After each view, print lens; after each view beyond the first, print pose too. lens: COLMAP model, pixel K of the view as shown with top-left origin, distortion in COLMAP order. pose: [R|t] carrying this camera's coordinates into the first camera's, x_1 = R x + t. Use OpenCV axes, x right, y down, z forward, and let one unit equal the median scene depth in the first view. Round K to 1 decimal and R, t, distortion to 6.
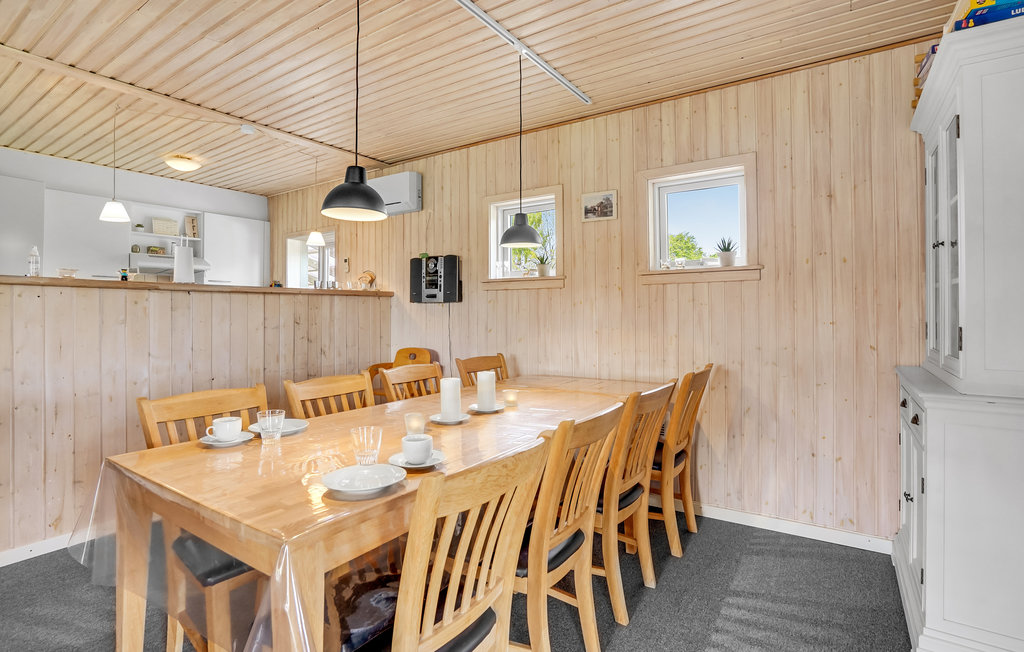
lens RADIAL K [[487.1, 0, 515.0], [0, 487.1, 307.7], [0, 0, 1]] dist [-0.006024, -0.000138]
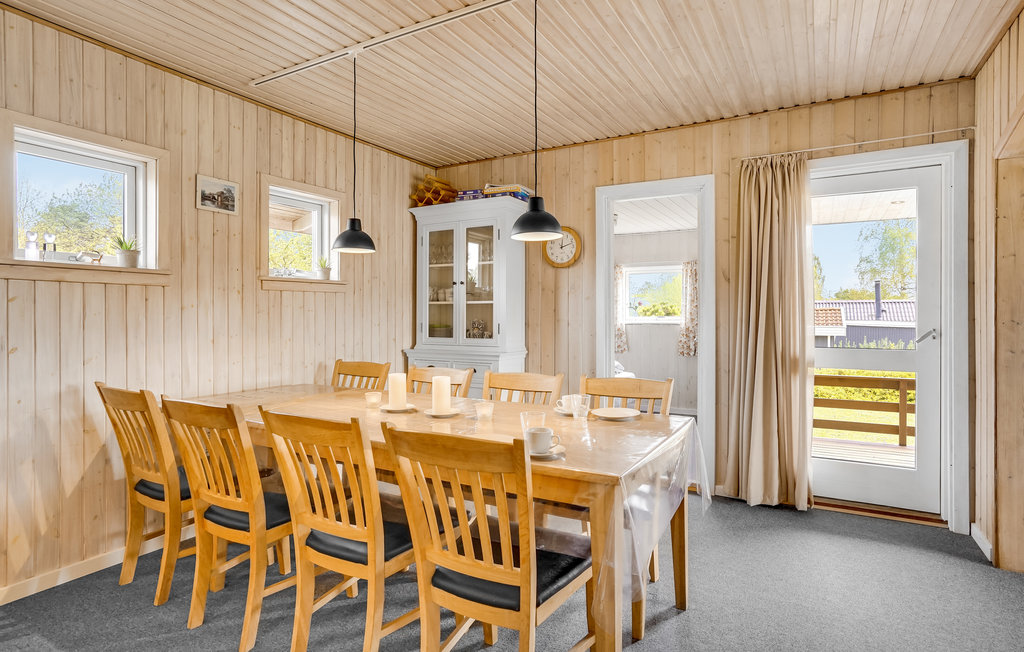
lens RADIAL K [[515.7, 0, 514.1], [0, 515.7, 321.2], [0, 0, 1]] dist [0.022900, 0.002008]
pose [[-0.048832, -0.007511, 0.998779, -0.775249], [0.000390, 0.999972, 0.007539, 0.008160], [-0.998807, 0.000757, -0.048827, 0.519920]]
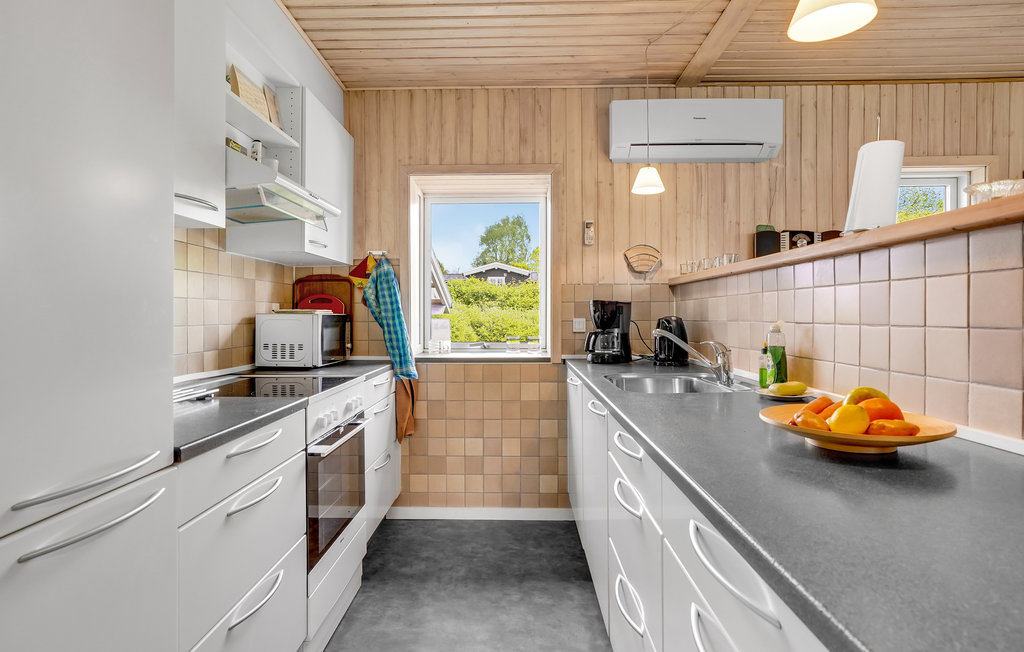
lens RADIAL K [[515.7, 0, 513.9], [0, 515.7, 316.4], [0, 0, 1]] dist [0.022900, 0.002008]
pose [[0.829359, -0.002629, 0.558710, -7.487478], [-0.004138, 0.999933, 0.010847, 0.083750], [-0.558701, -0.011308, 0.829292, 4.949661]]
